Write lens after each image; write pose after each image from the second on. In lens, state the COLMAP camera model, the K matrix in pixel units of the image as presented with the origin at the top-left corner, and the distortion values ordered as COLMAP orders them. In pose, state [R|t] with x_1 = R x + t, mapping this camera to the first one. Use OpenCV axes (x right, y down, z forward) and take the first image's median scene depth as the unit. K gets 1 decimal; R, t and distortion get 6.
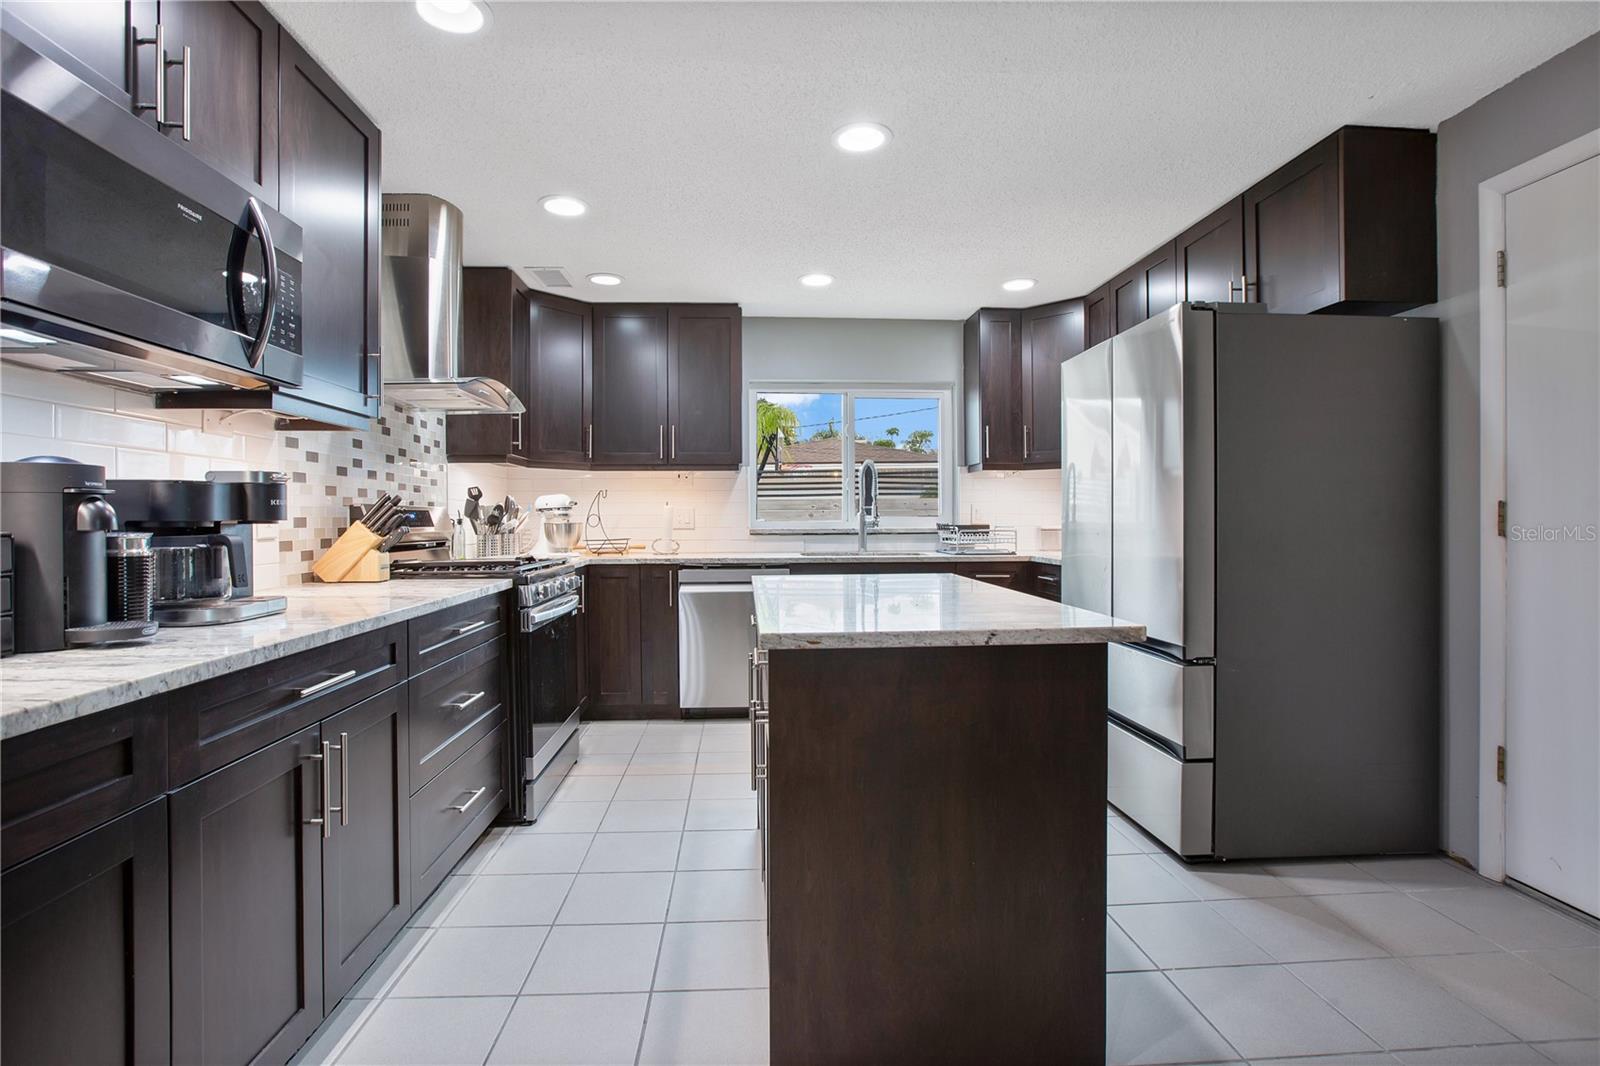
lens RADIAL K [[746.8, 0, 785.2], [0, 746.8, 518.3], [0, 0, 1]] dist [-0.063220, 0.022217]
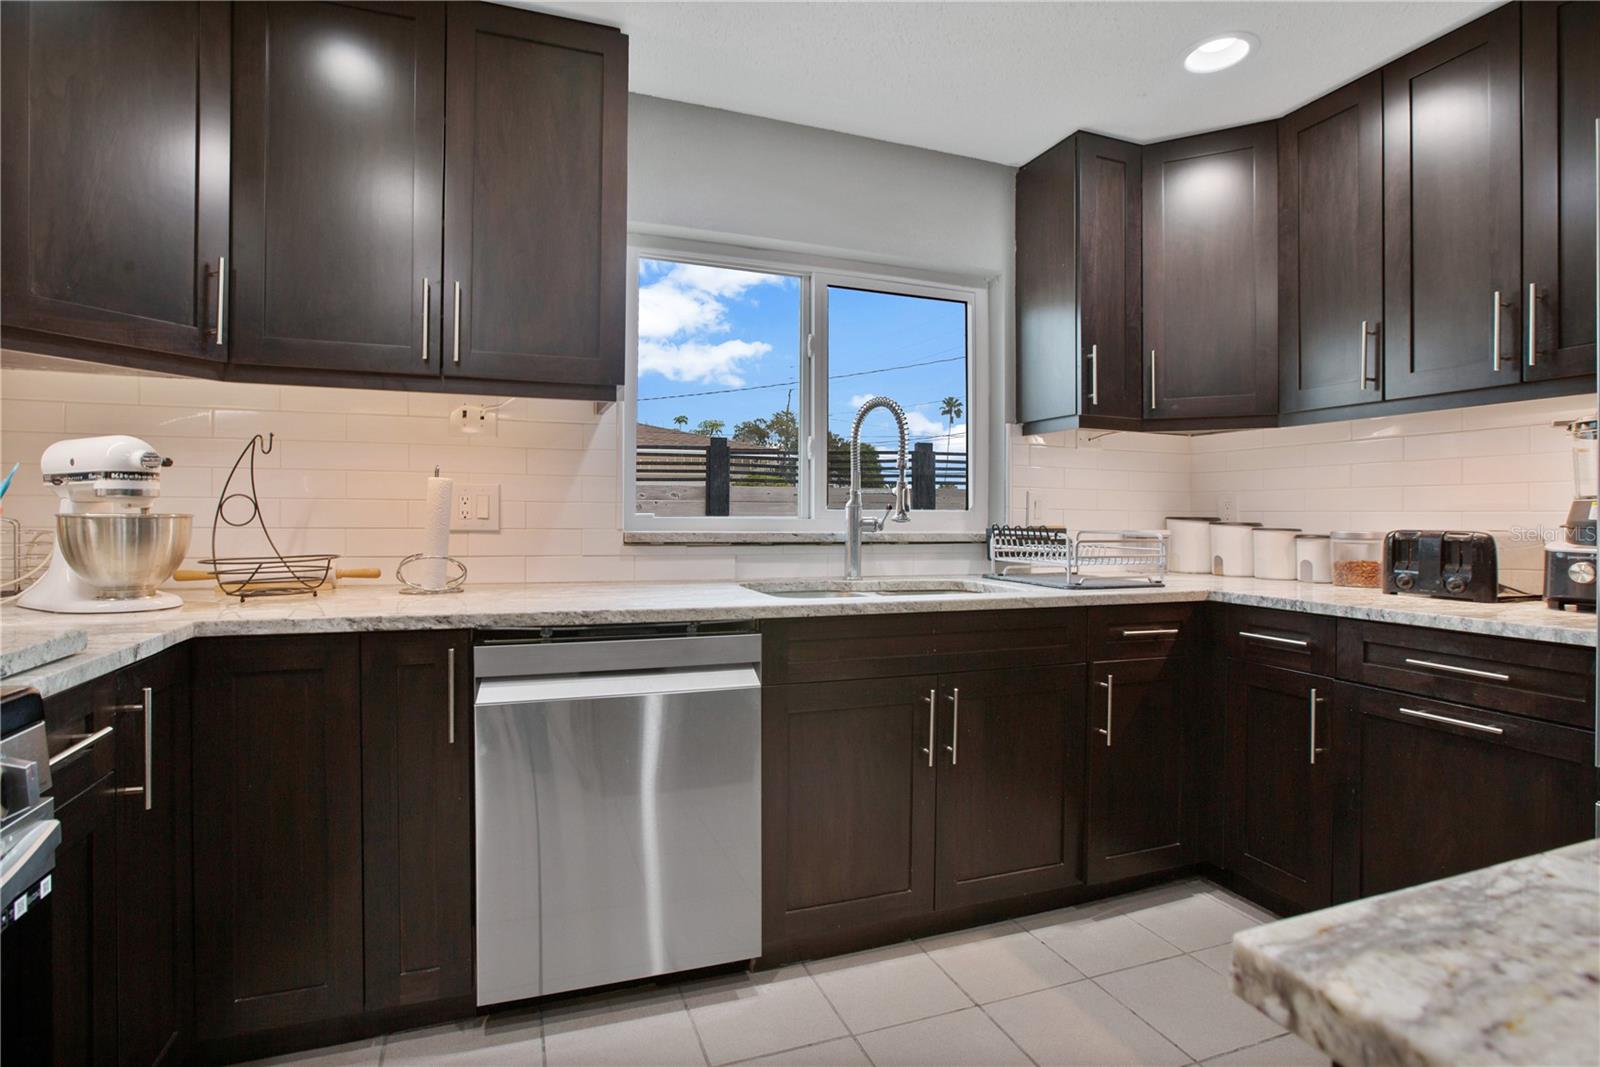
lens RADIAL K [[791.3, 0, 822.9], [0, 791.3, 524.5], [0, 0, 1]] dist [-0.045884, 0.000244]
pose [[0.944192, 0.009323, 0.329263, -0.113167], [-0.014243, 0.999820, 0.012532, 0.001350], [-0.329087, -0.016522, 0.944155, 0.599673]]
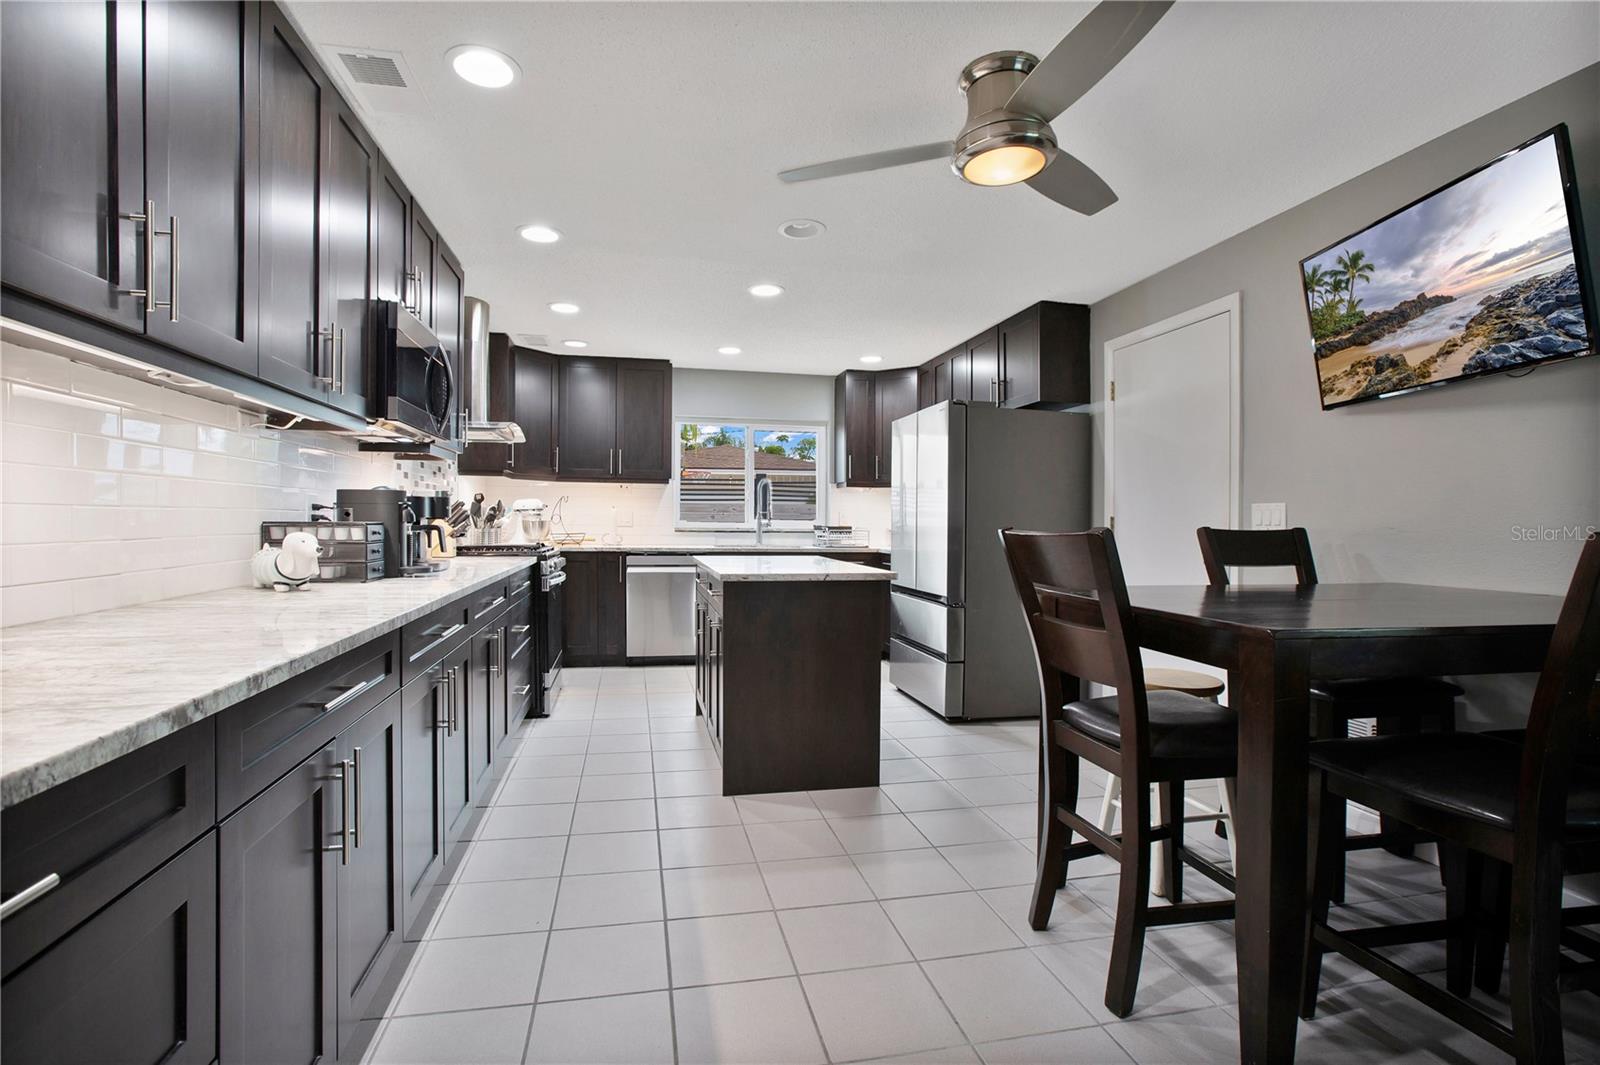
lens RADIAL K [[734.0, 0, 800.0], [0, 734.0, 532.5], [0, 0, 1]] dist [-0.115529, 0.020914]
pose [[0.985516, 0.011821, 0.169171, -0.058328], [-0.014887, 0.999747, 0.016866, -0.001483], [-0.168929, -0.019140, 0.985442, -0.391135]]
